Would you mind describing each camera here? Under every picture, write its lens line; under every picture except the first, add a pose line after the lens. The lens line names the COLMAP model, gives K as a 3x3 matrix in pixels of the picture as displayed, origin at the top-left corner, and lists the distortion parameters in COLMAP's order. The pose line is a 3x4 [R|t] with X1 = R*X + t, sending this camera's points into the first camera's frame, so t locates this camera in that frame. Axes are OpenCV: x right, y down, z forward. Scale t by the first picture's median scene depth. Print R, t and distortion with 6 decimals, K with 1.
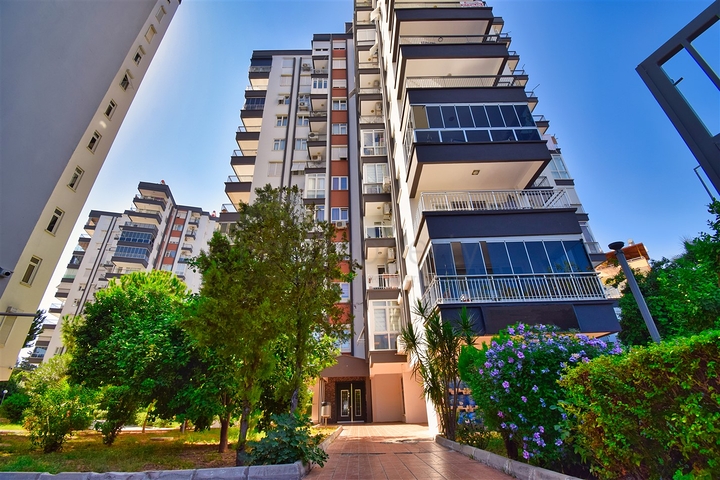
lens RADIAL K [[319.1, 0, 361.0], [0, 319.1, 237.7], [0, 0, 1]] dist [0.028315, -0.029613]
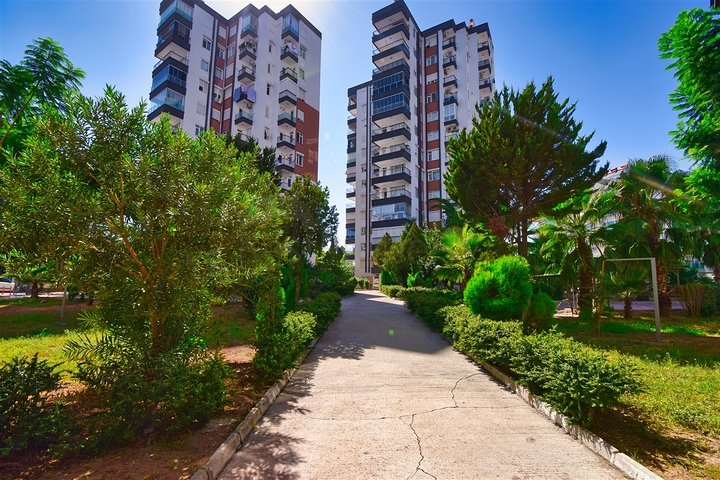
lens RADIAL K [[319.1, 0, 361.0], [0, 319.1, 237.7], [0, 0, 1]] dist [0.028315, -0.029613]
pose [[0.683602, -0.075222, -0.725969, -0.187811], [0.323075, 0.923103, 0.208573, 0.140732], [0.654455, -0.377123, 0.655337, 0.276119]]
